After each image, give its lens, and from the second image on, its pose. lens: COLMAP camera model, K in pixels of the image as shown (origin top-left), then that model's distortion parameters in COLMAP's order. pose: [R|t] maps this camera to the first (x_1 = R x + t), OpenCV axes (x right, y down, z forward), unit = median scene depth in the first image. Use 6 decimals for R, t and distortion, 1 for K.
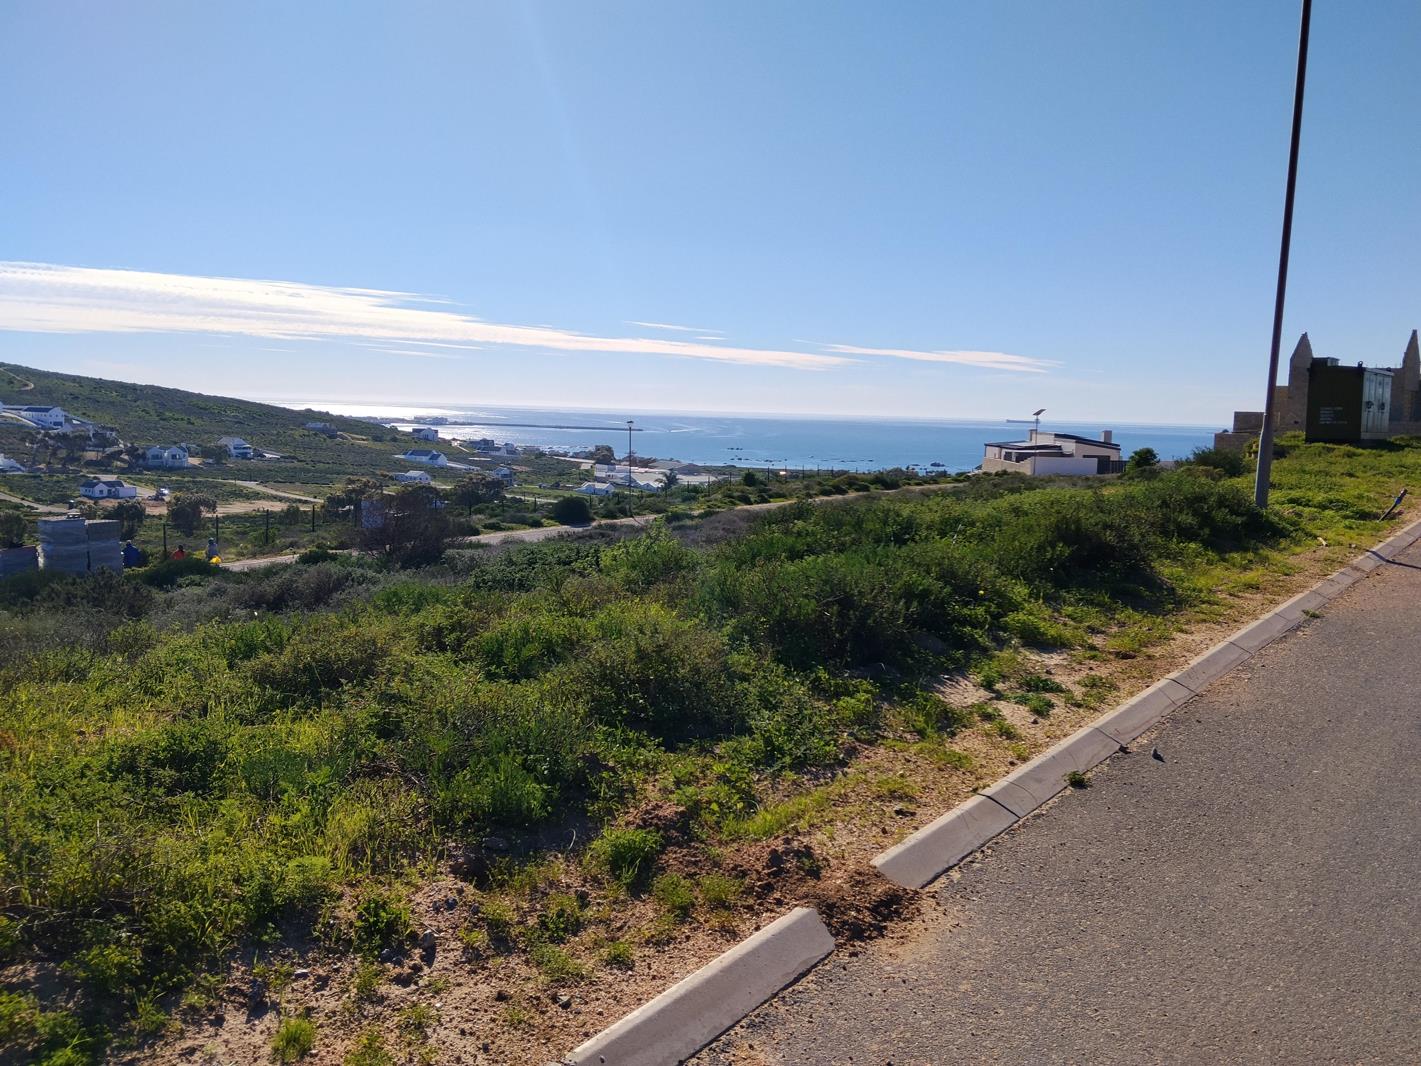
lens RADIAL K [[1186.1, 0, 716.3], [0, 1186.1, 507.9], [0, 0, 1]] dist [0.069462, -0.134828]
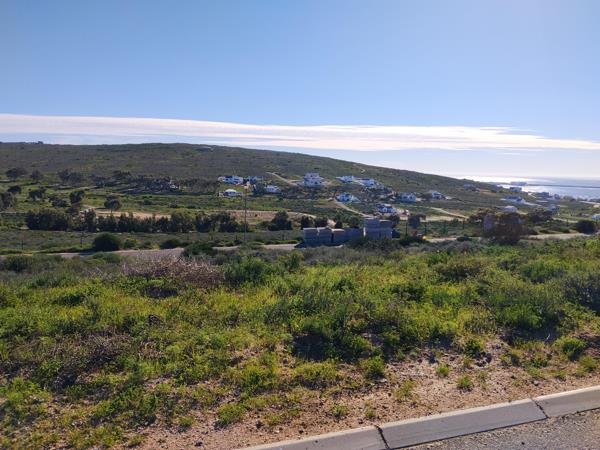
lens RADIAL K [[500.8, 0, 293.7], [0, 500.8, 224.2], [0, 0, 1]] dist [0.069462, -0.134828]
pose [[0.793398, 0.052944, -0.606397, 0.072040], [-0.048800, 0.998536, 0.023333, 0.020064], [0.606745, 0.011080, 0.794820, -0.178837]]
